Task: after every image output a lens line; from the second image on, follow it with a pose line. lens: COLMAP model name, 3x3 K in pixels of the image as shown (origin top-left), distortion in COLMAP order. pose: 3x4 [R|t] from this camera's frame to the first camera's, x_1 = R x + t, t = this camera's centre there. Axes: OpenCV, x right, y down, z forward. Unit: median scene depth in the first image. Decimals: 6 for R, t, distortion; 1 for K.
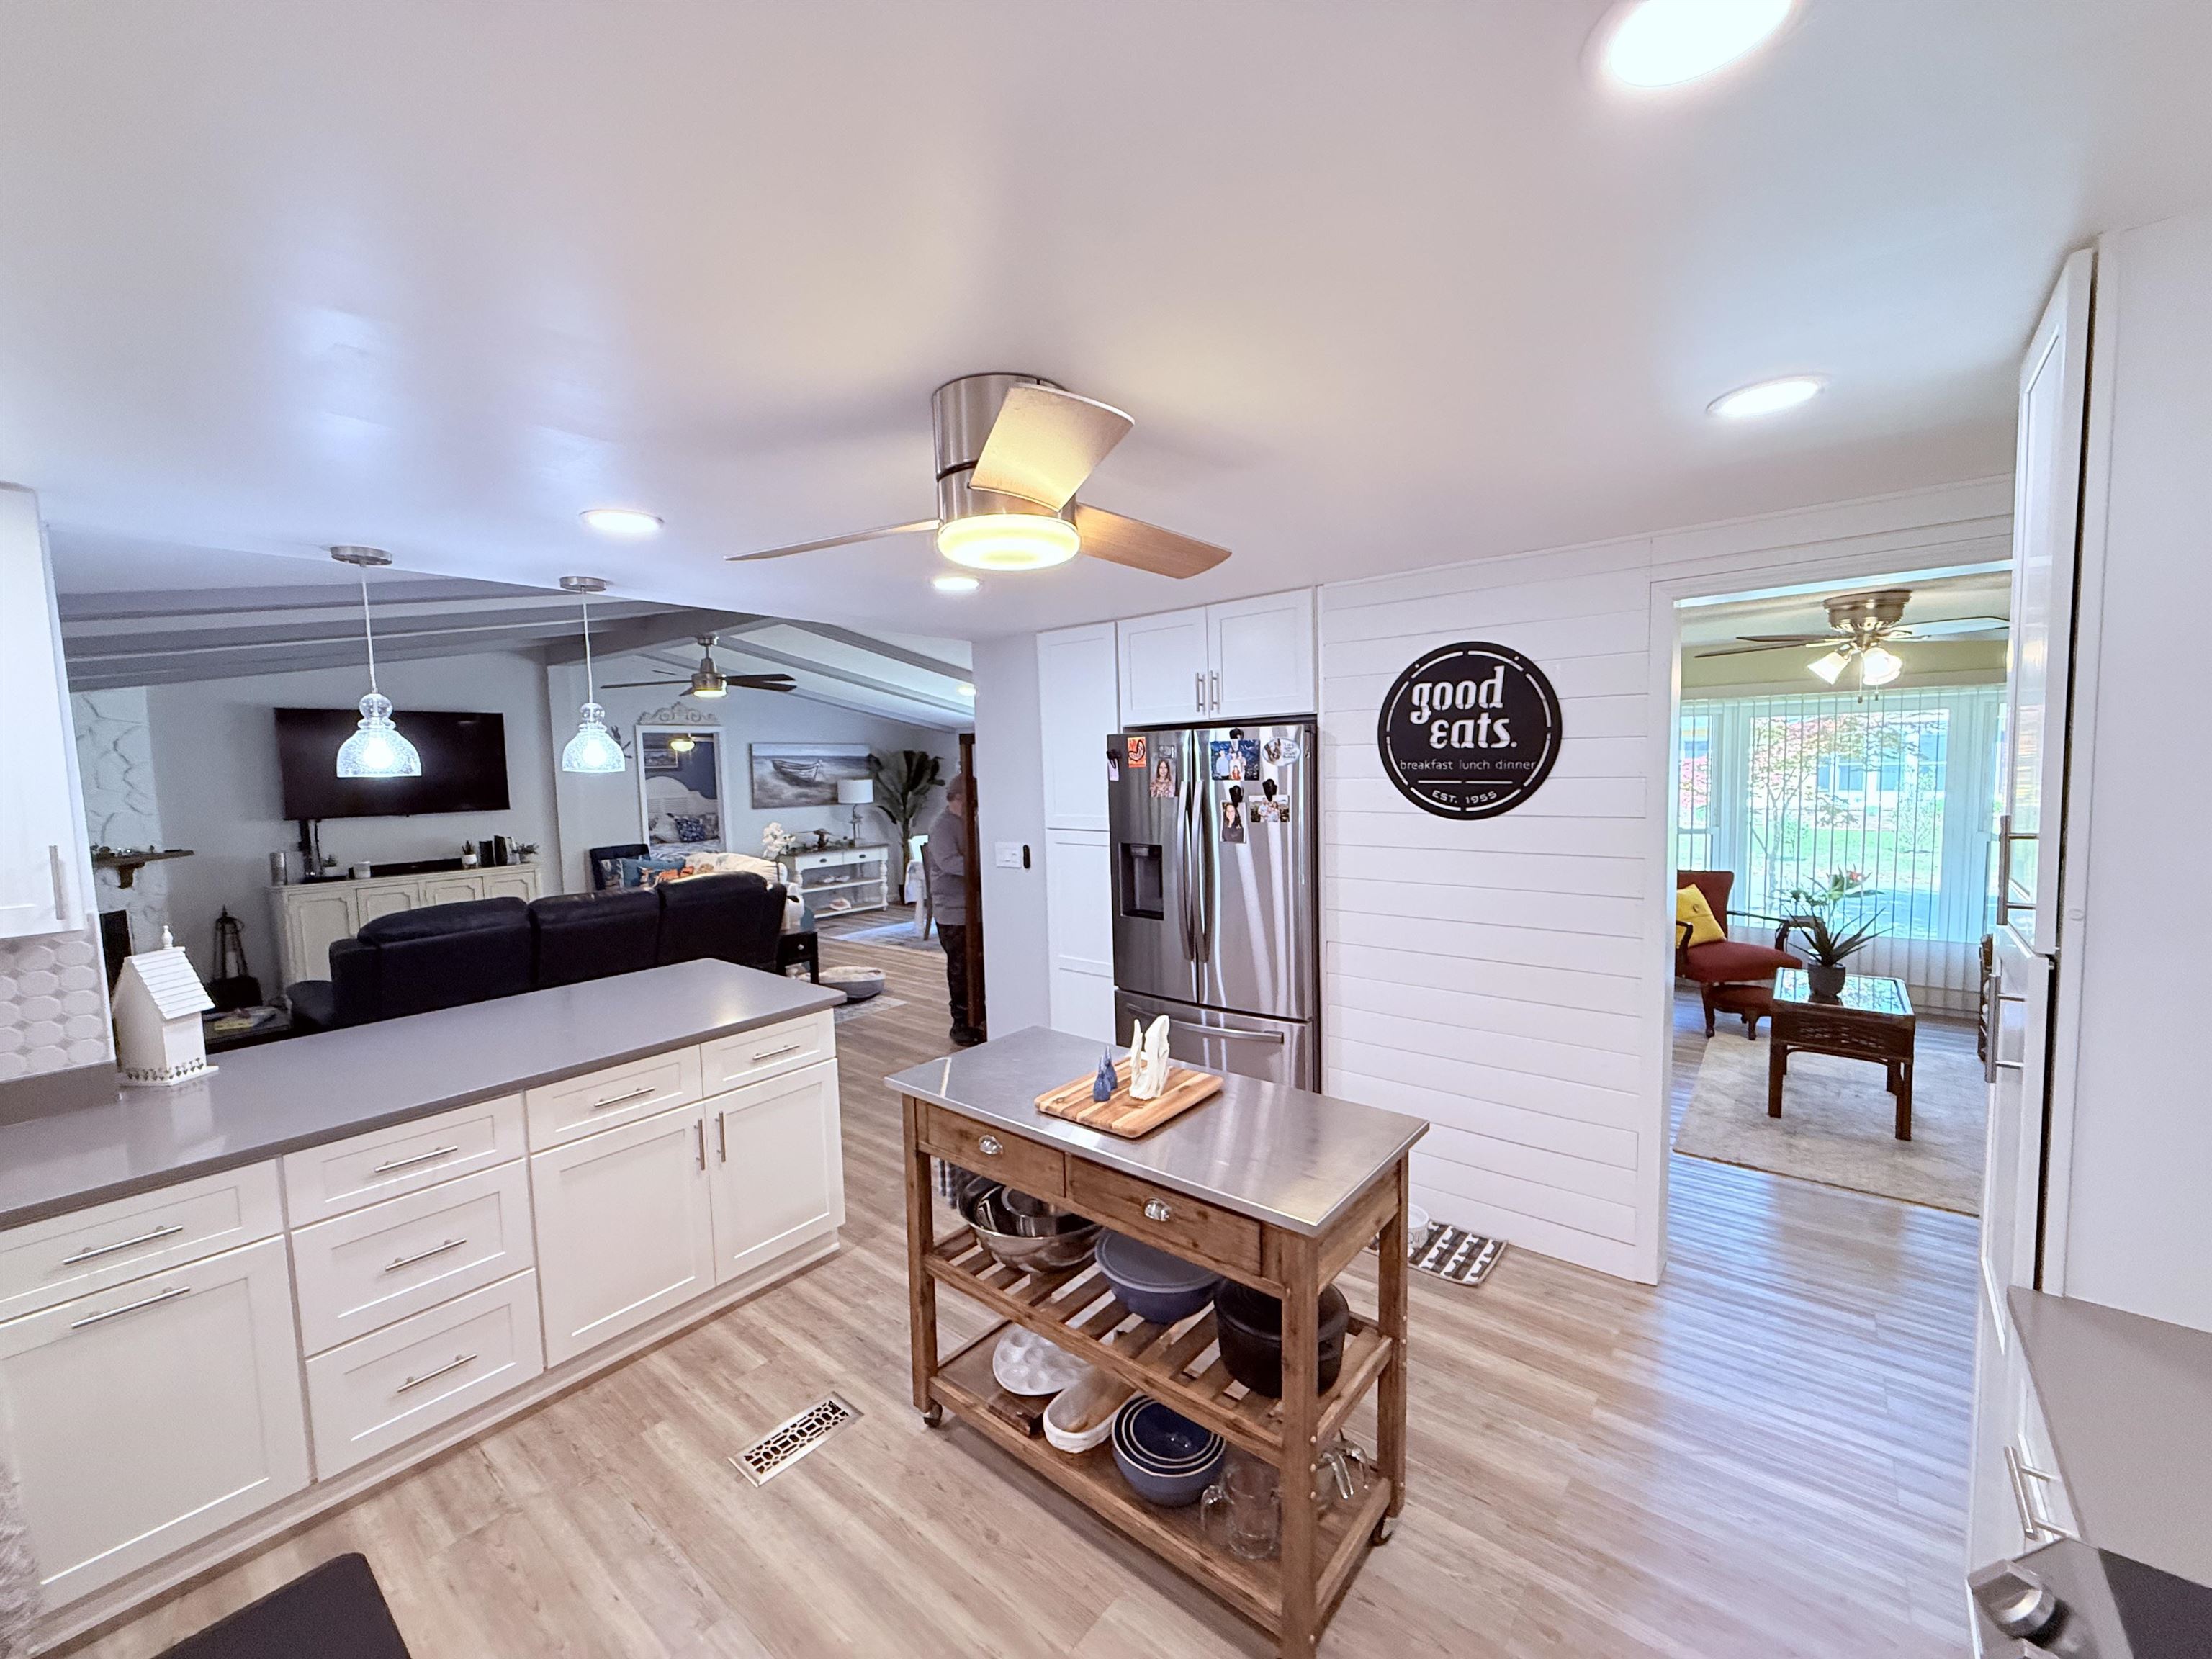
lens RADIAL K [[880.9, 0, 1102.1], [0, 880.9, 829.3], [0, 0, 1]] dist [-0.000527, -0.000052]
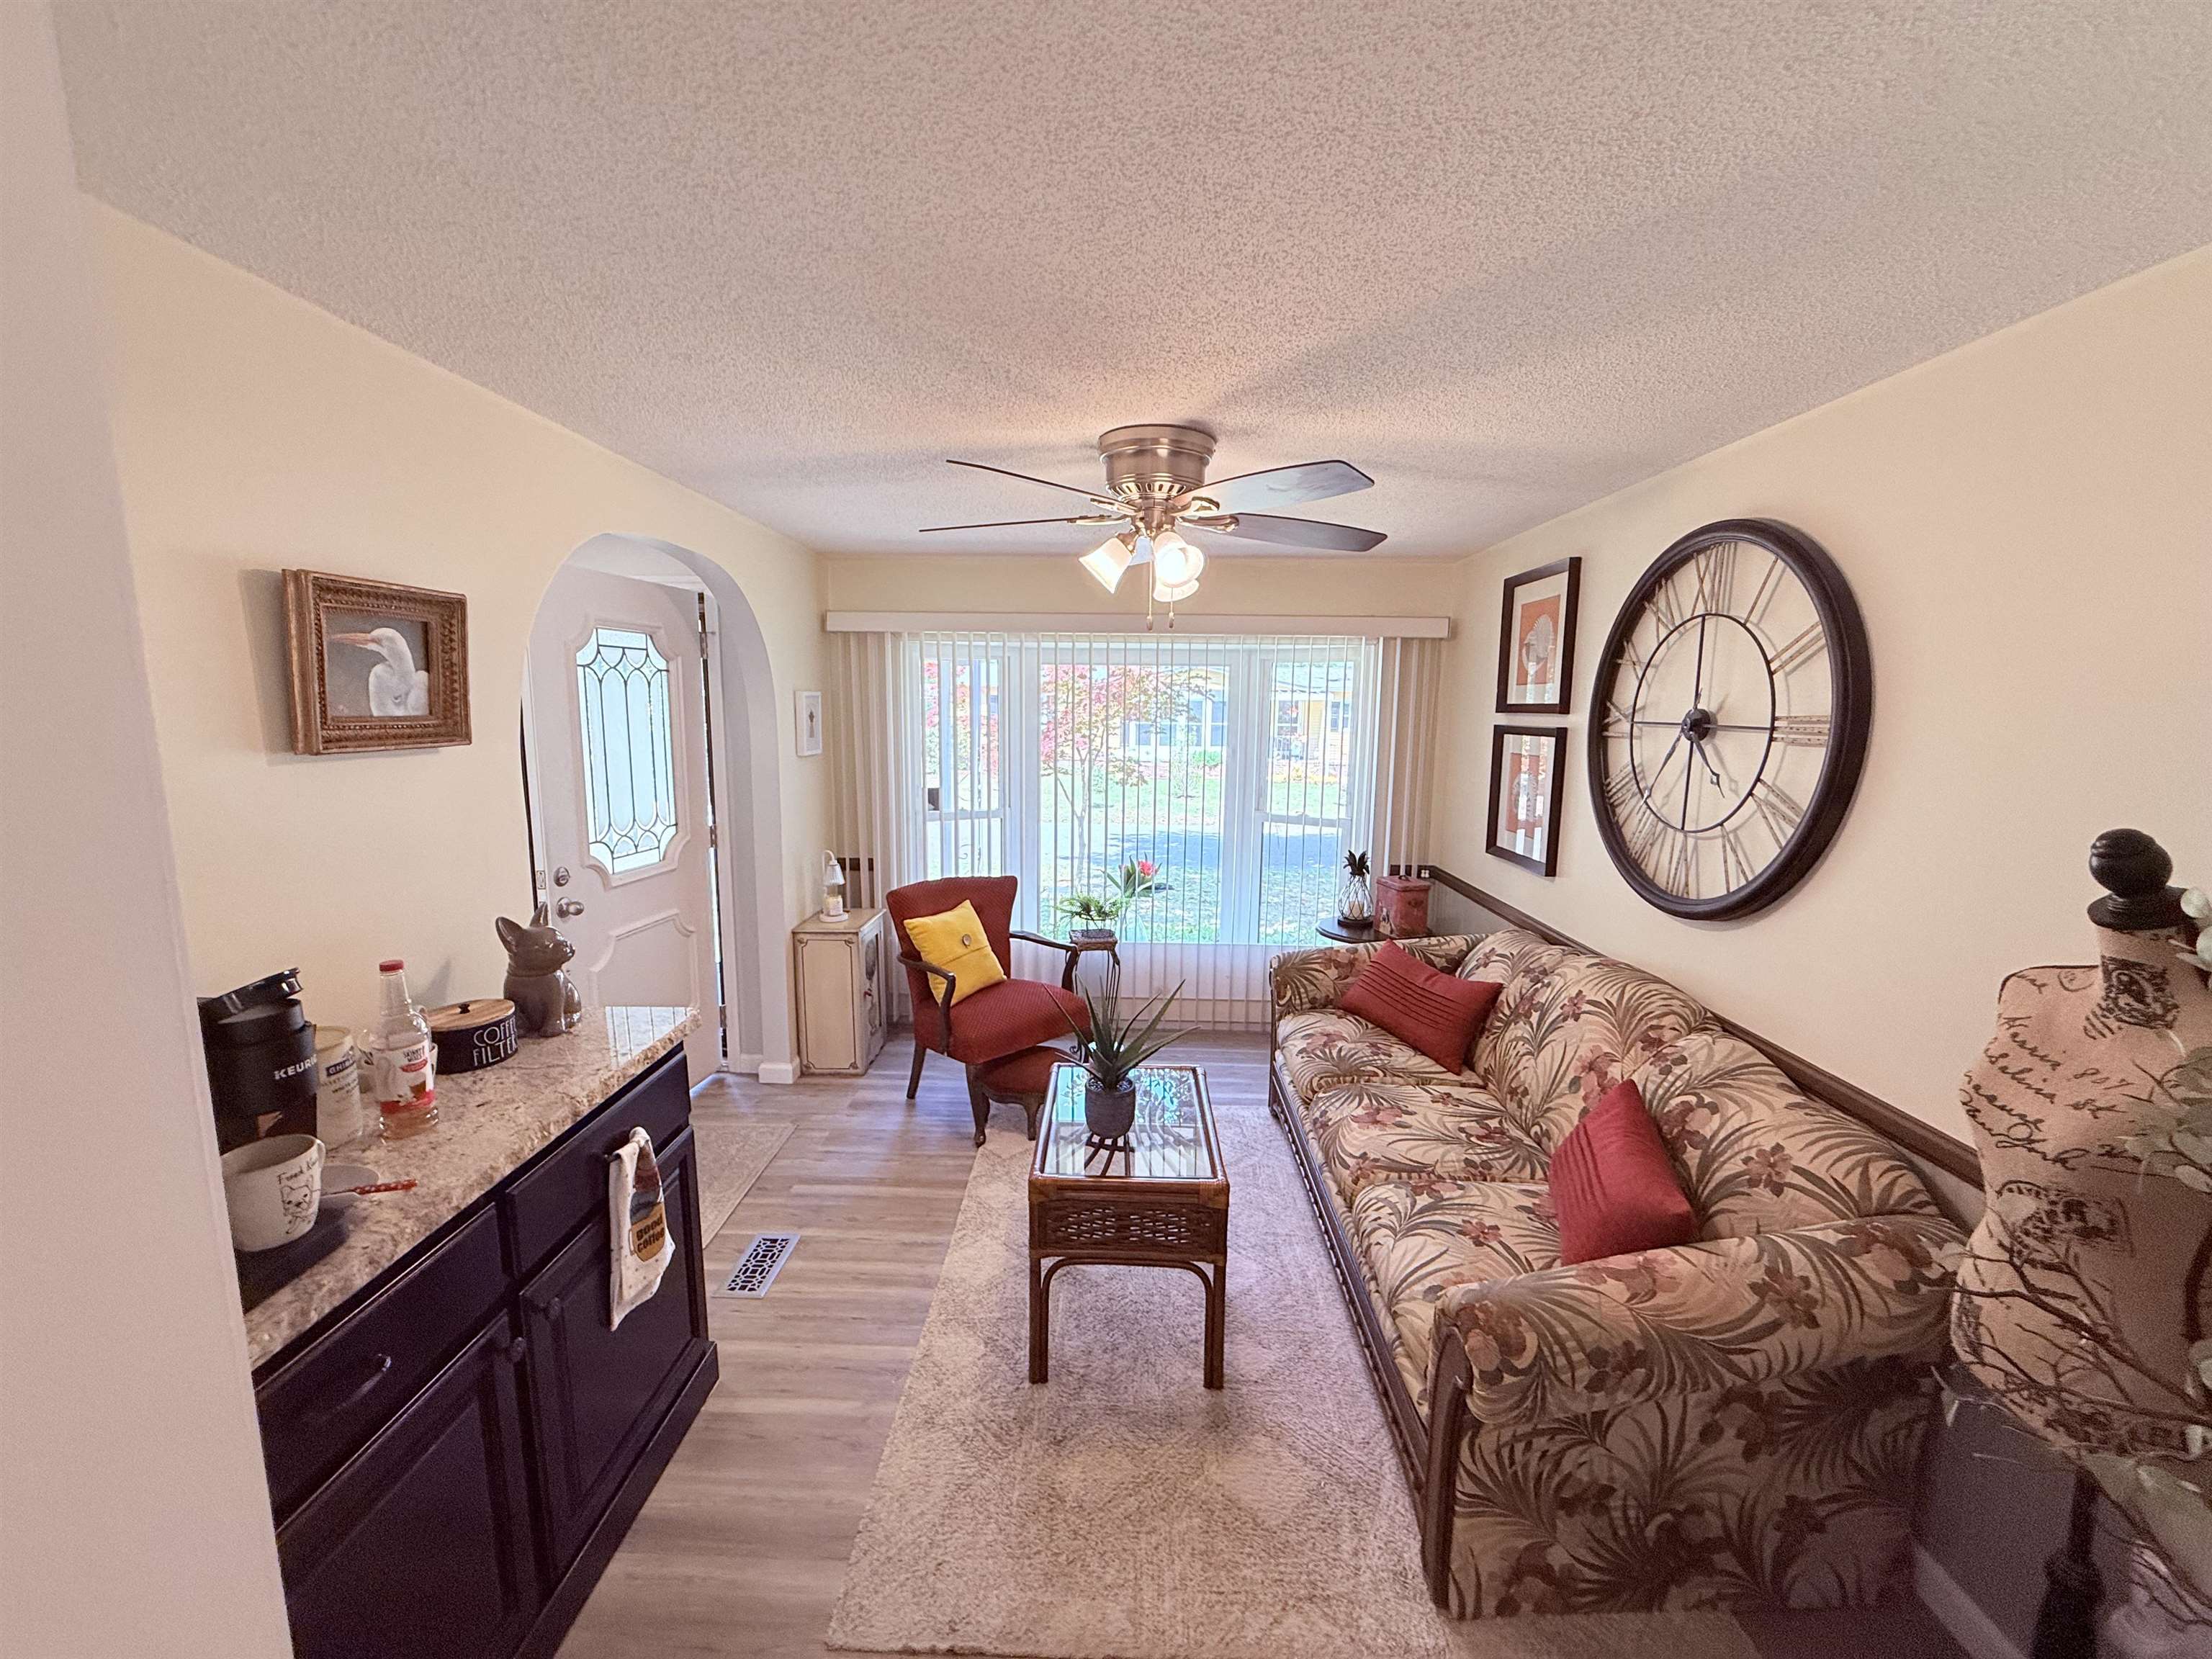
lens RADIAL K [[880.9, 0, 1105.8], [0, 880.9, 819.6], [0, 0, 1]] dist [-0.000527, -0.000052]
pose [[0.789113, -0.042517, 0.612774, 0.197369], [0.012663, 0.998516, 0.052974, -0.019855], [-0.614117, -0.034043, 0.788480, 0.230199]]
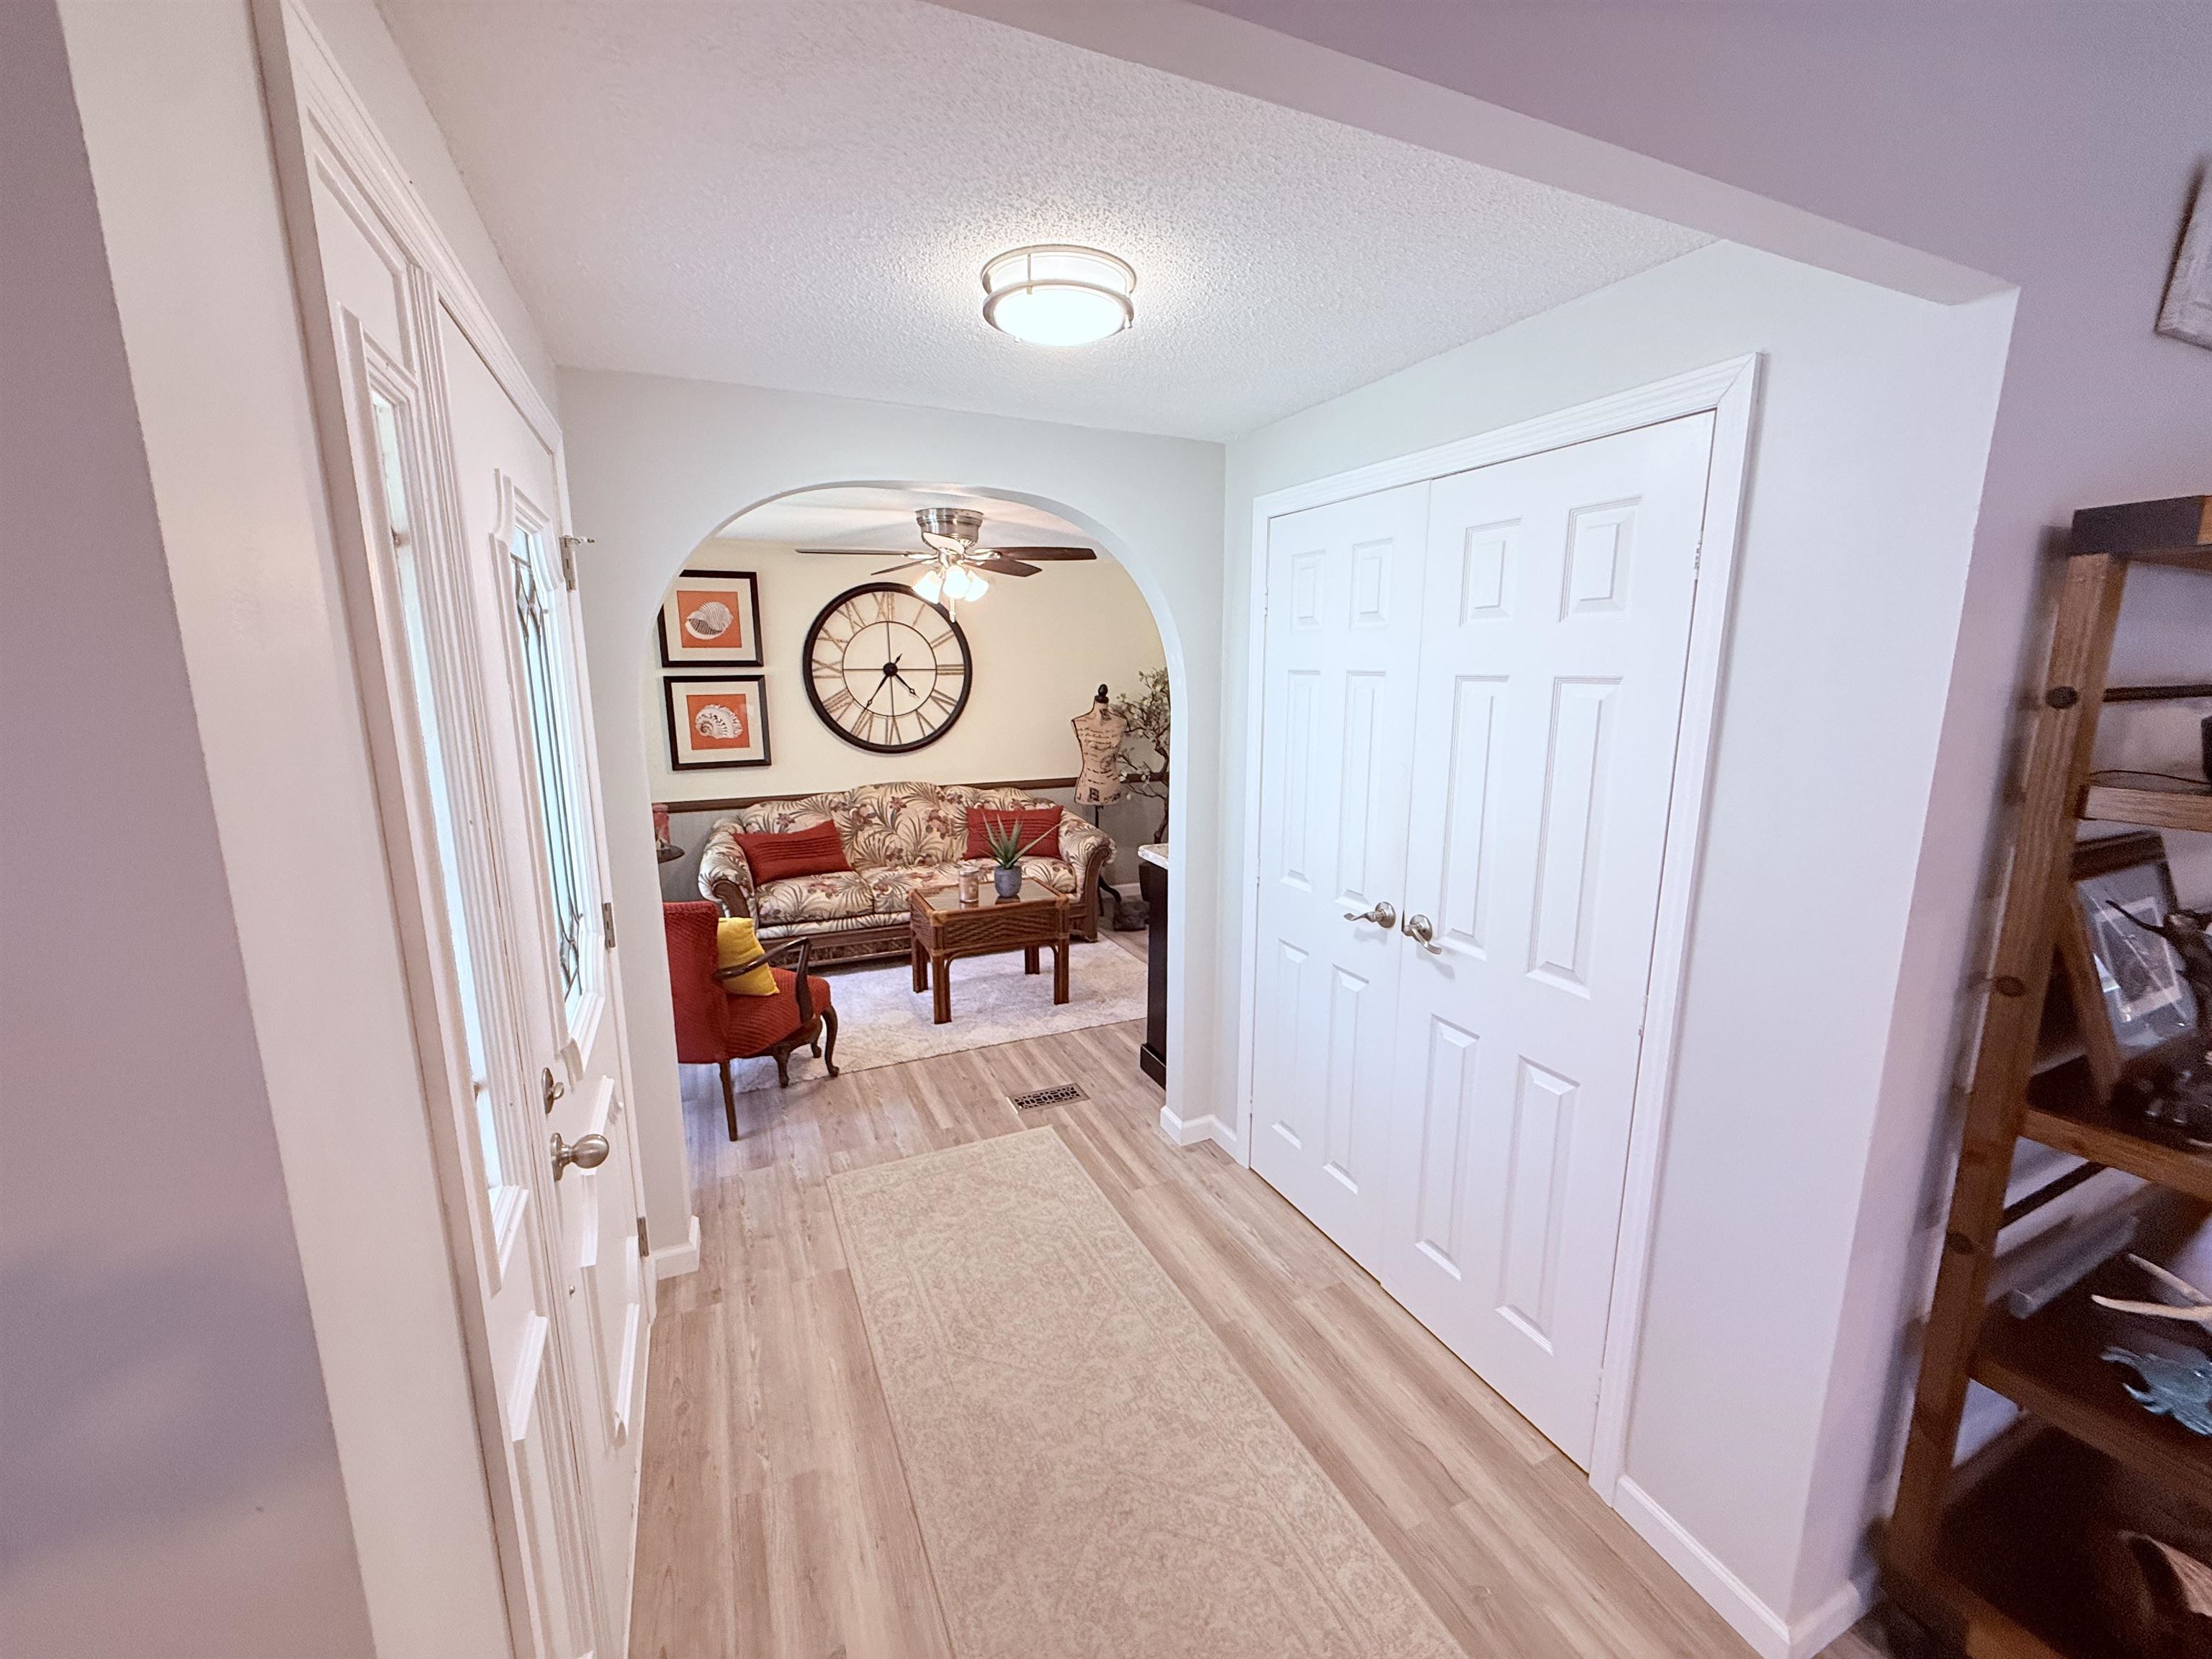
lens RADIAL K [[880.9, 0, 1105.7], [0, 880.9, 835.6], [0, 0, 1]] dist [-0.000527, -0.000052]
pose [[-0.894894, -0.057383, 0.442573, 0.099433], [0.061737, 0.966246, 0.250115, -0.060625], [-0.441987, 0.251150, -0.861145, 0.771906]]
